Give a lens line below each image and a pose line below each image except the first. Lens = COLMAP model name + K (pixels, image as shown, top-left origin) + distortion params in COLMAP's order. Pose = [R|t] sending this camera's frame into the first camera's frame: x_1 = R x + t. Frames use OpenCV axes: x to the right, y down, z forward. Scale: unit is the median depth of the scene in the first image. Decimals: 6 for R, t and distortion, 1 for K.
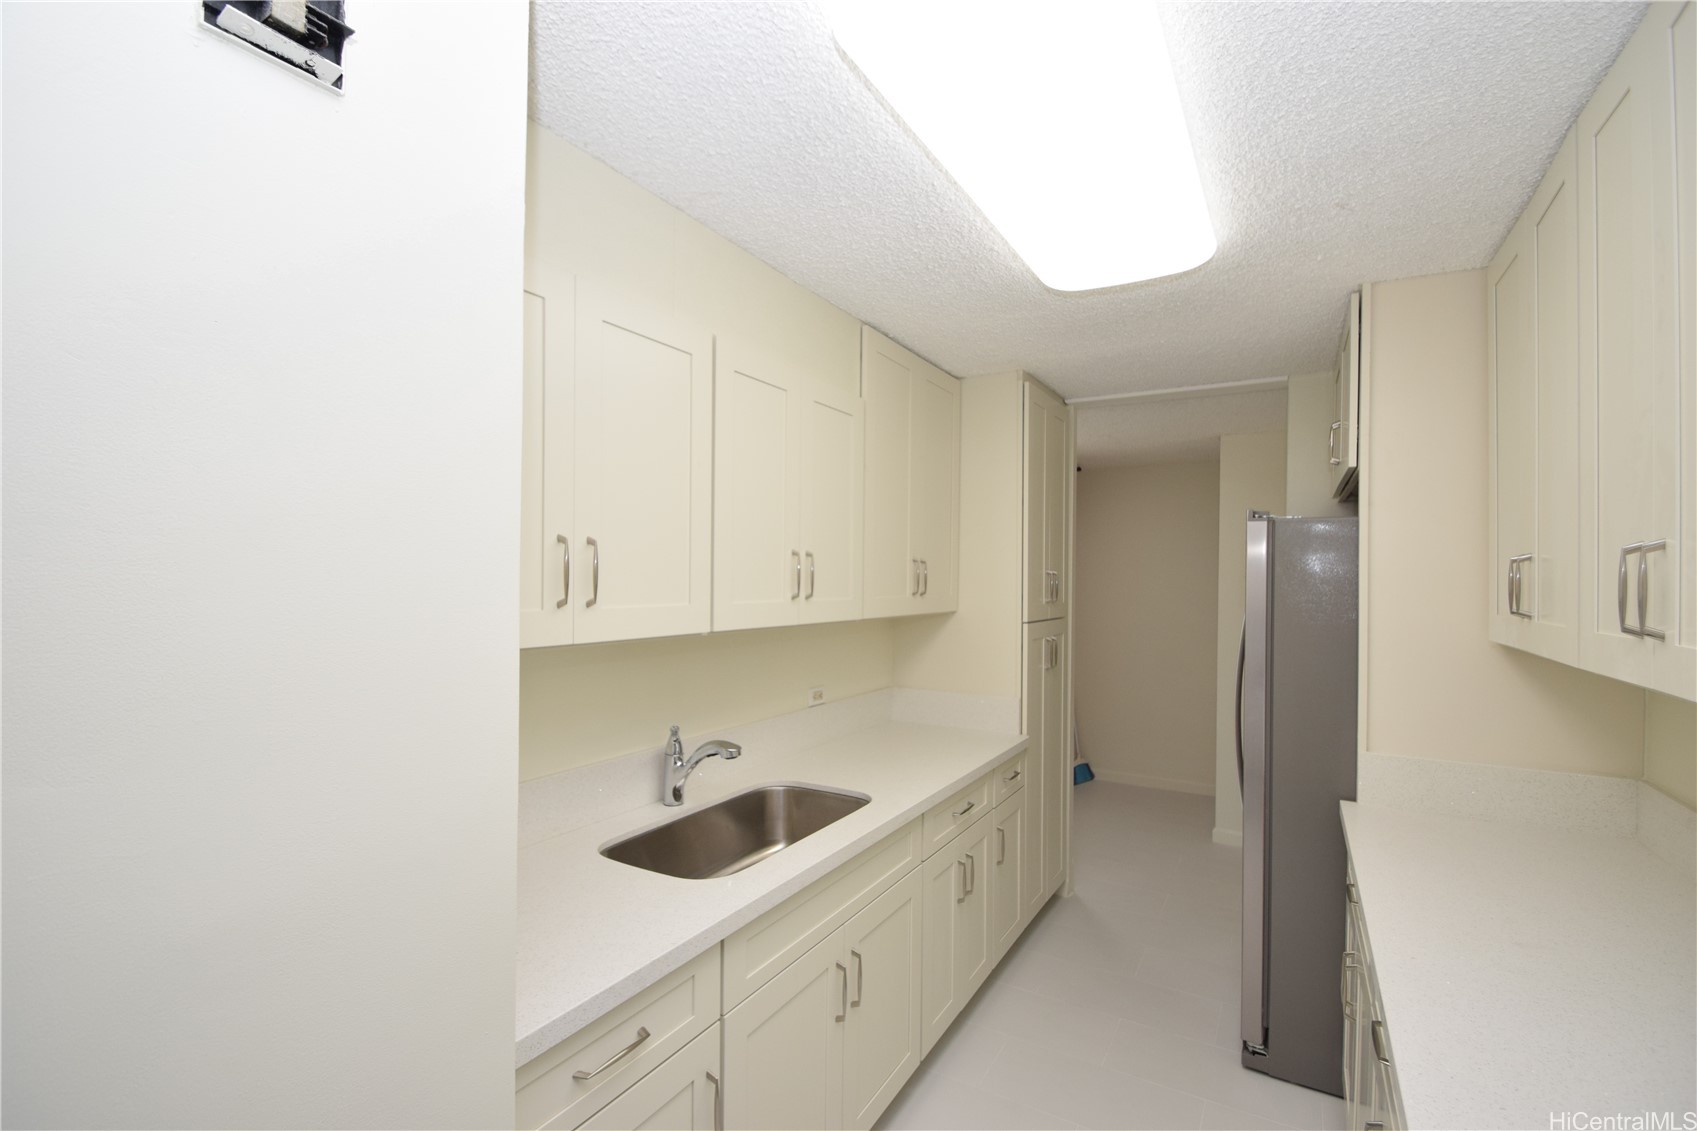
lens RADIAL K [[767.3, 0, 849.7], [0, 767.3, 571.8], [0, 0, 1]] dist [0.002157, -0.008794]
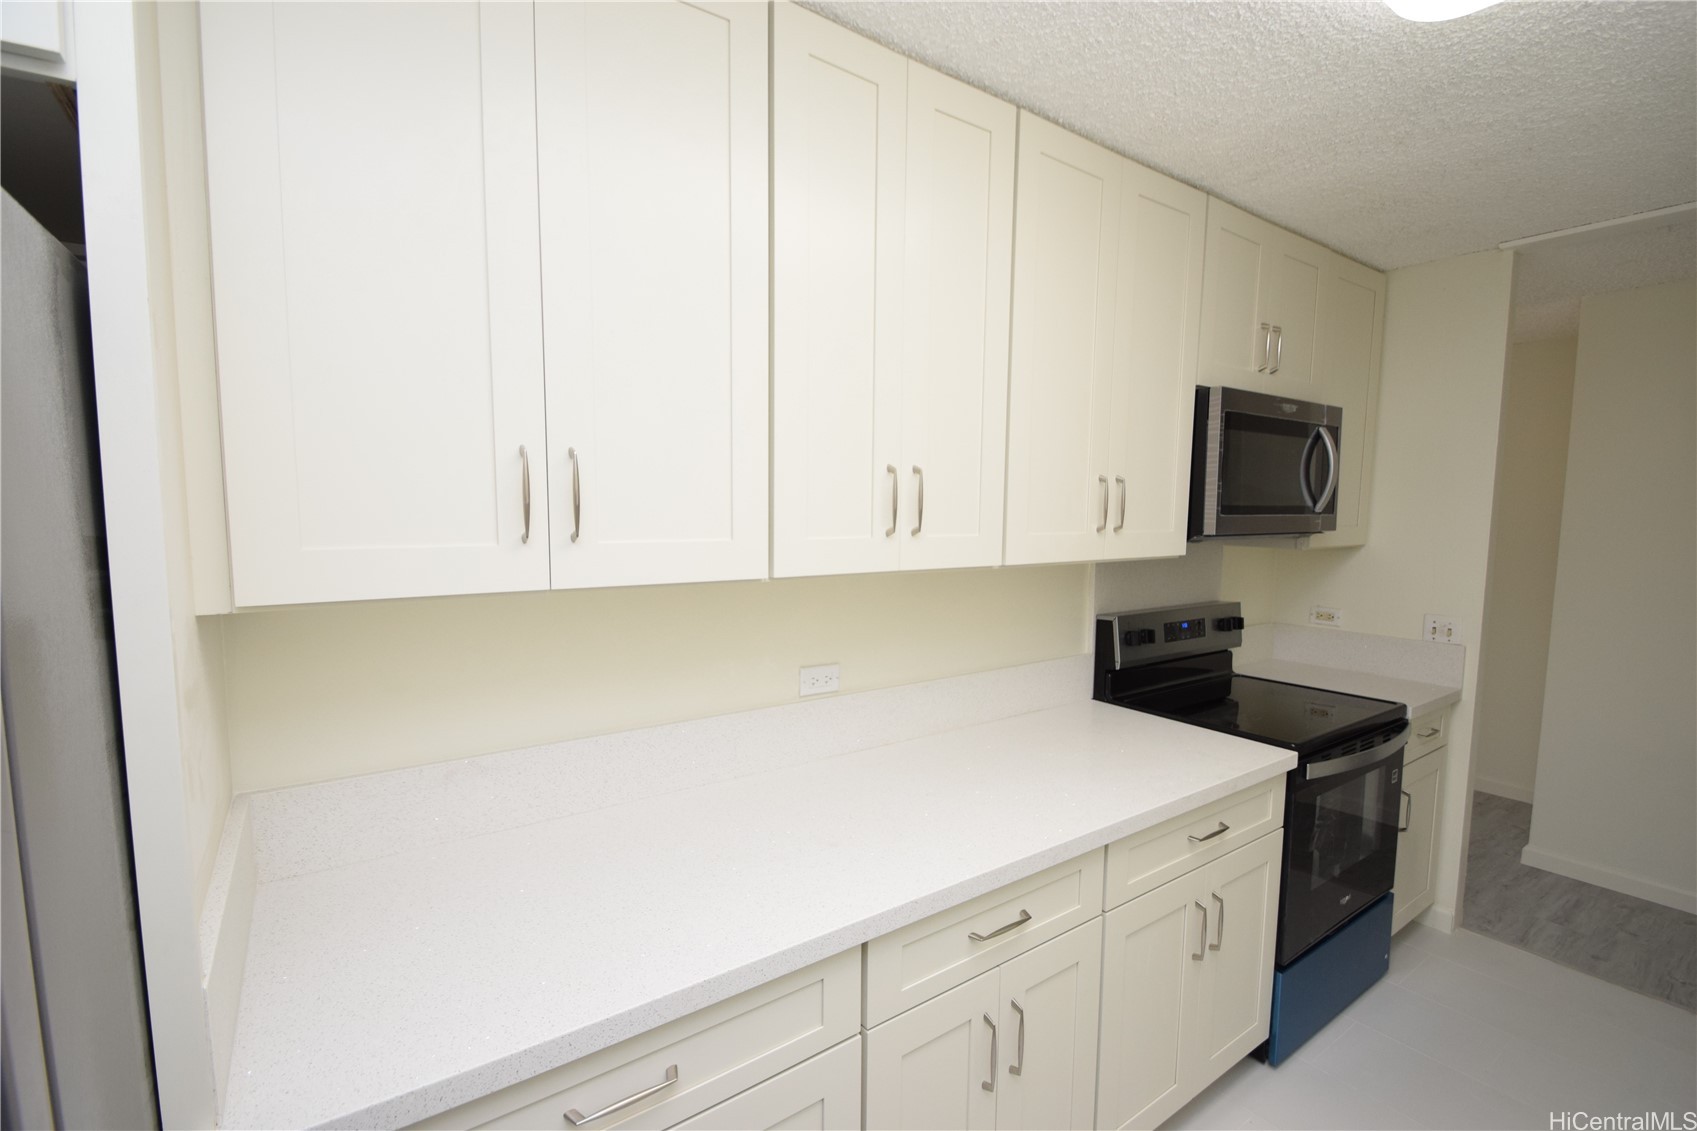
lens RADIAL K [[774.2, 0, 852.0], [0, 774.2, 574.4], [0, 0, 1]] dist [0.030219, -0.027641]
pose [[0.912397, 0.037797, -0.407557, 0.136497], [0.000698, 0.995582, 0.093894, 0.003658], [0.409306, -0.085953, 0.908340, 0.242613]]
